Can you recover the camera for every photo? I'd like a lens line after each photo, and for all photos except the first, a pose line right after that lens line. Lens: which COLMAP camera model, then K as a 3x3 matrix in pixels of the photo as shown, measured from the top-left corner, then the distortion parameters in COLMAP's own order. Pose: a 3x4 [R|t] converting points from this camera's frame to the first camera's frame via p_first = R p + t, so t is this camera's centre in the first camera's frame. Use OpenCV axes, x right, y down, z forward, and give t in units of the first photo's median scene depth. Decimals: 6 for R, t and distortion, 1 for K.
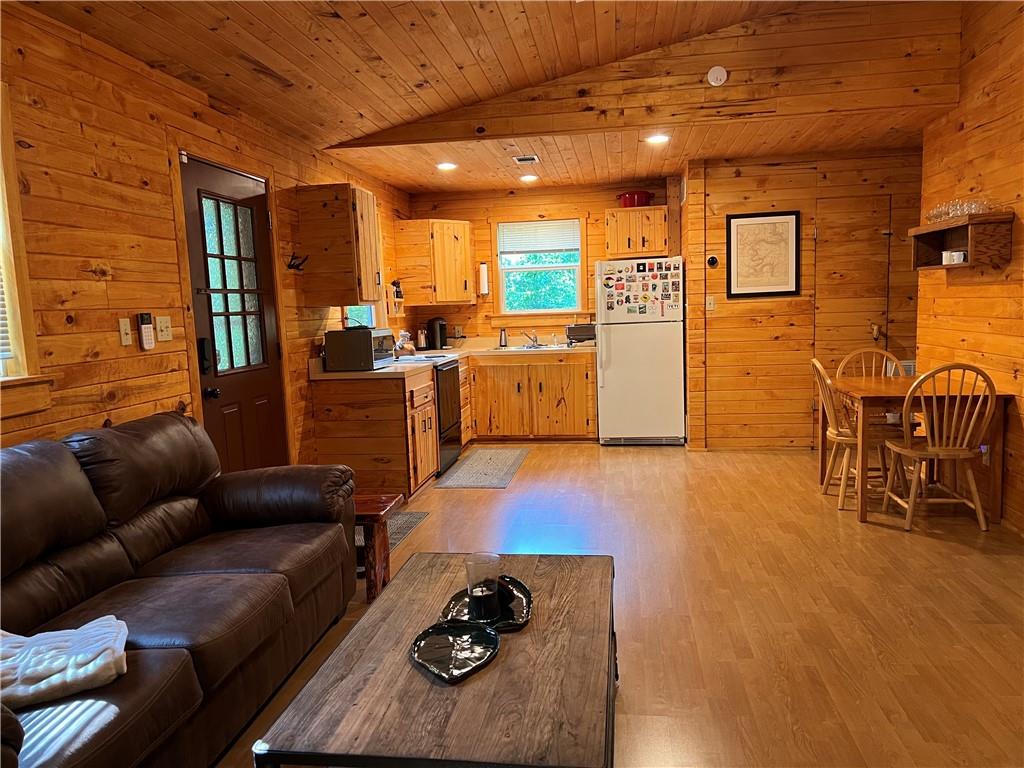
lens RADIAL K [[762.6, 0, 511.8], [0, 762.6, 396.9], [0, 0, 1]] dist [0.065386, -0.086216]
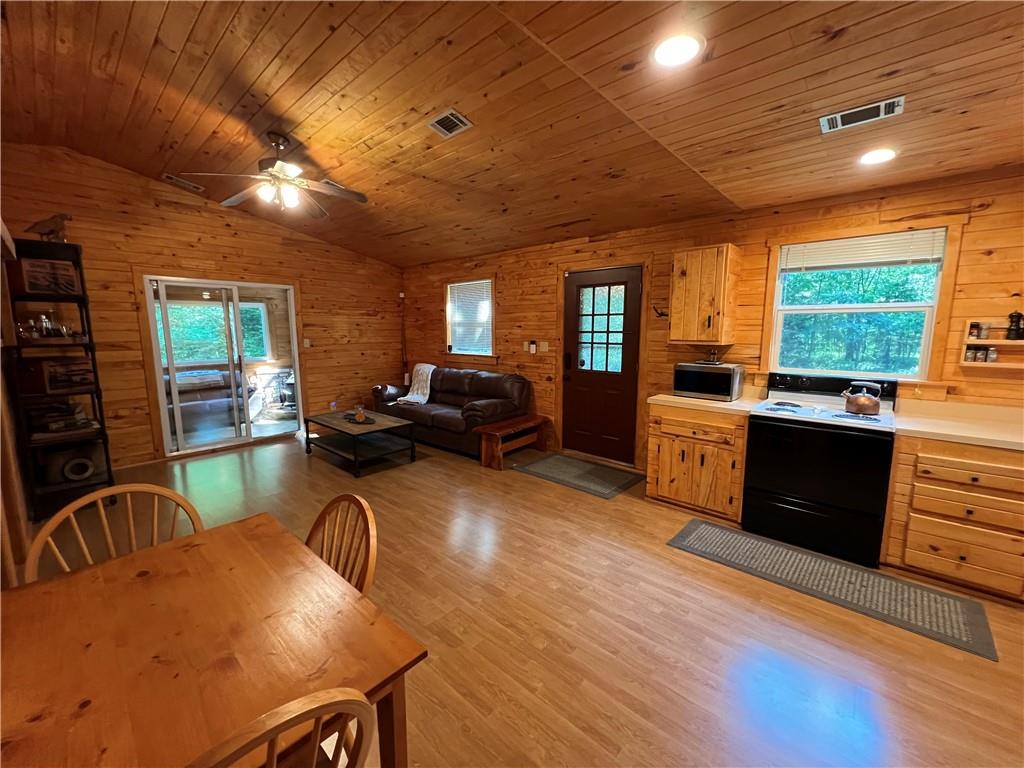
lens RADIAL K [[410.1, 0, 514.5], [0, 410.1, 385.0], [0, 0, 1]] dist [-0.001327, 0.000078]
pose [[-0.551093, 0.156665, -0.819605, 0.712299], [-0.075837, 0.968749, 0.236166, -0.266278], [0.830991, 0.192306, -0.521989, 1.565906]]
